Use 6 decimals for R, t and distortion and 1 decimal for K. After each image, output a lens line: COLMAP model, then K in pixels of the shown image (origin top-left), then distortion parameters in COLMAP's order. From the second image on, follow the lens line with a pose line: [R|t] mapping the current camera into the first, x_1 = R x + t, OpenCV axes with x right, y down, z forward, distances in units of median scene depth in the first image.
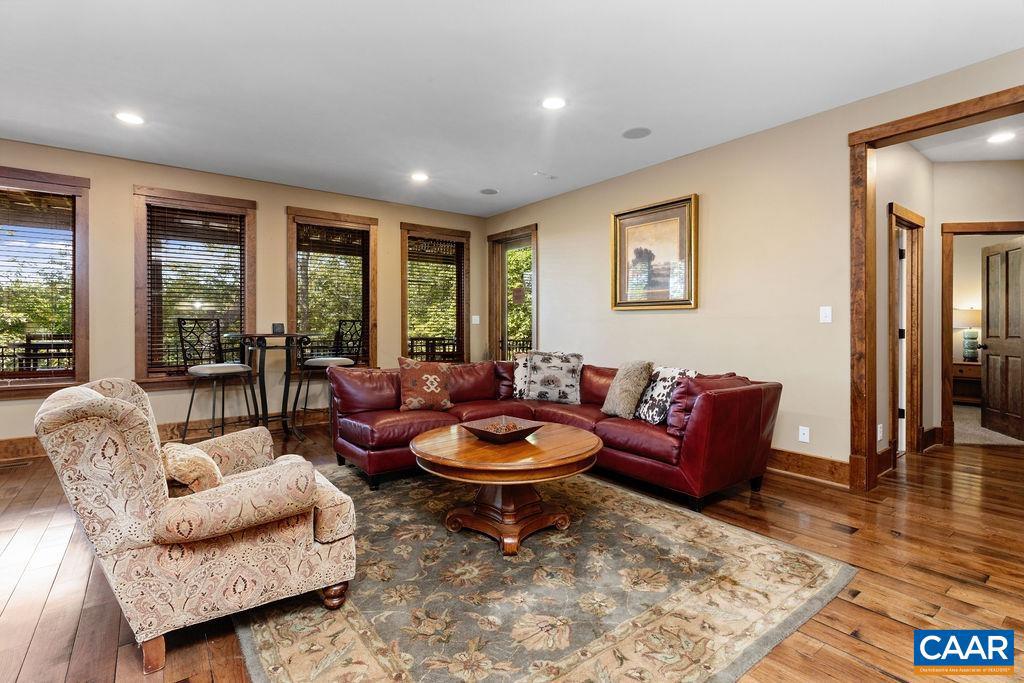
lens RADIAL K [[489.9, 0, 512.0], [0, 489.9, 334.5], [0, 0, 1]] dist [0.000268, 0.000204]
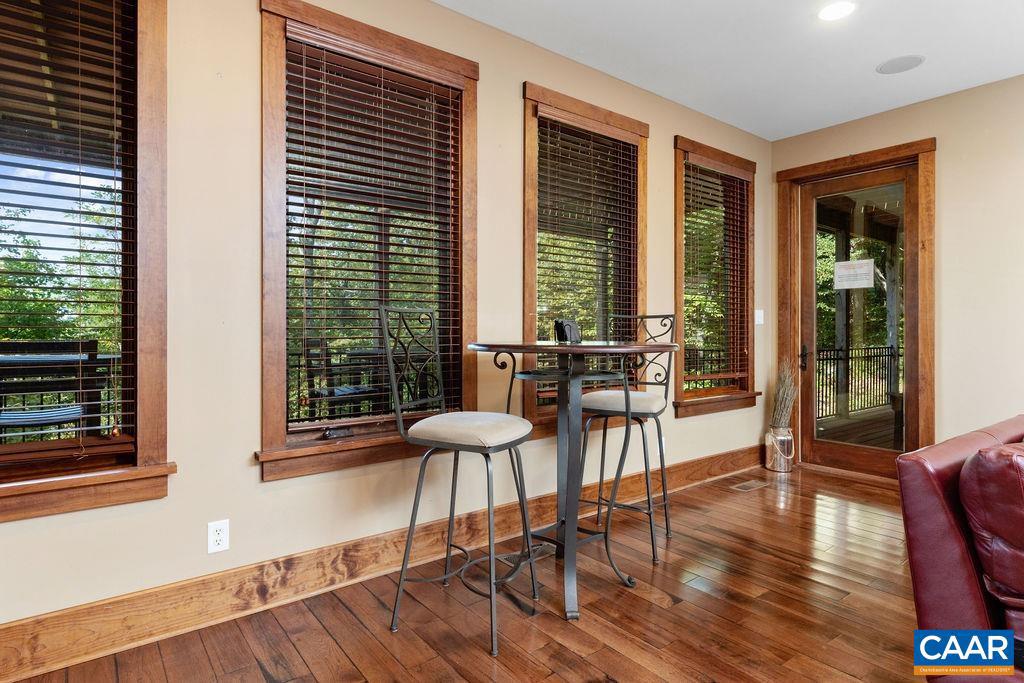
lens RADIAL K [[560.6, 0, 512.5], [0, 560.6, 339.2], [0, 0, 1]] dist [0.000745, 0.000594]
pose [[0.999944, -0.001966, 0.010420, -0.460045], [0.002022, 0.999984, -0.005374, -0.001980], [-0.010409, 0.005395, 0.999931, 0.423970]]
